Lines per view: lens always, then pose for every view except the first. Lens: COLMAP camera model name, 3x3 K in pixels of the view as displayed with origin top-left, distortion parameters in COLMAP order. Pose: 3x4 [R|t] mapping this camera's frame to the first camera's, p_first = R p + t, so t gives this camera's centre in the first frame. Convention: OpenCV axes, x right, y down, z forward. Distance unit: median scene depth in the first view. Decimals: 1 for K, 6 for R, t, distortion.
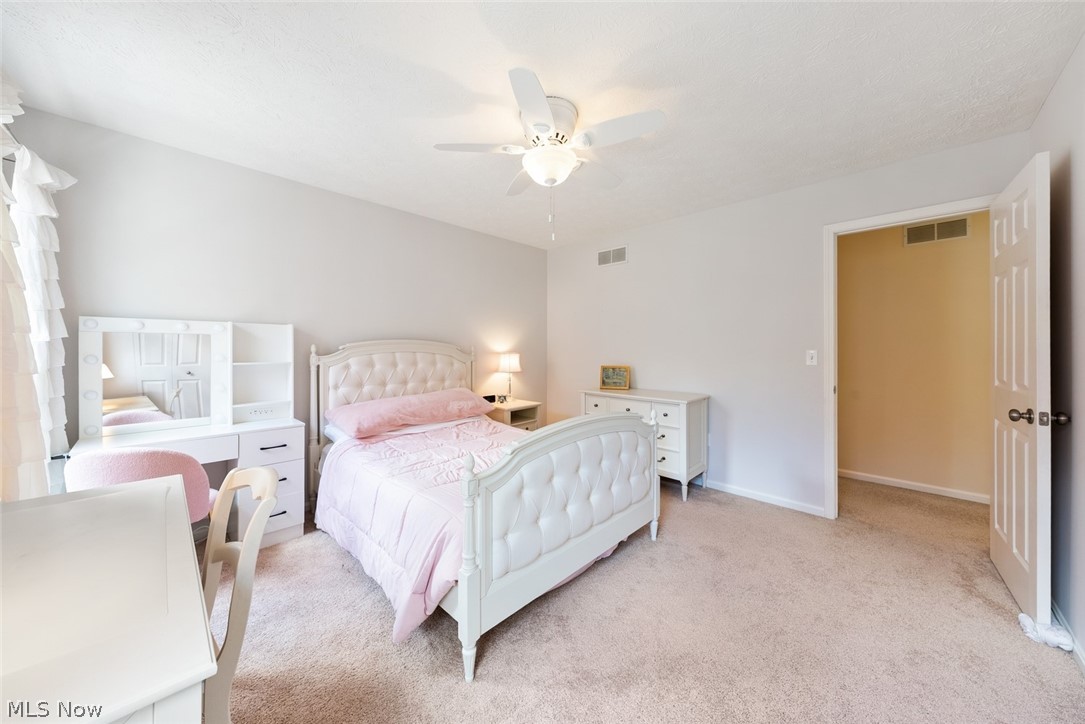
lens RADIAL K [[375.7, 0, 537.0], [0, 375.7, 350.7], [0, 0, 1]] dist [-0.001420, 0.000050]
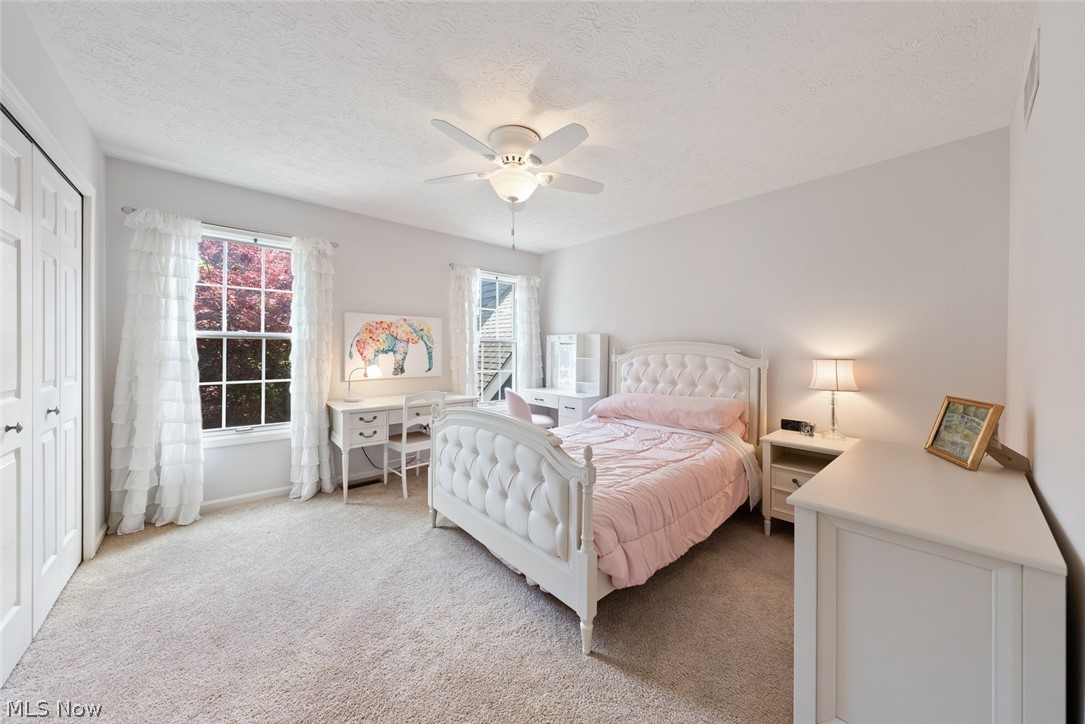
lens RADIAL K [[375.7, 0, 538.1], [0, 375.7, 351.0], [0, 0, 1]] dist [-0.001420, 0.000050]
pose [[-0.088696, 0.002450, -0.996056, 0.761631], [-0.014132, 0.999893, 0.003718, -0.002152], [0.995958, 0.014406, -0.088652, 0.784135]]
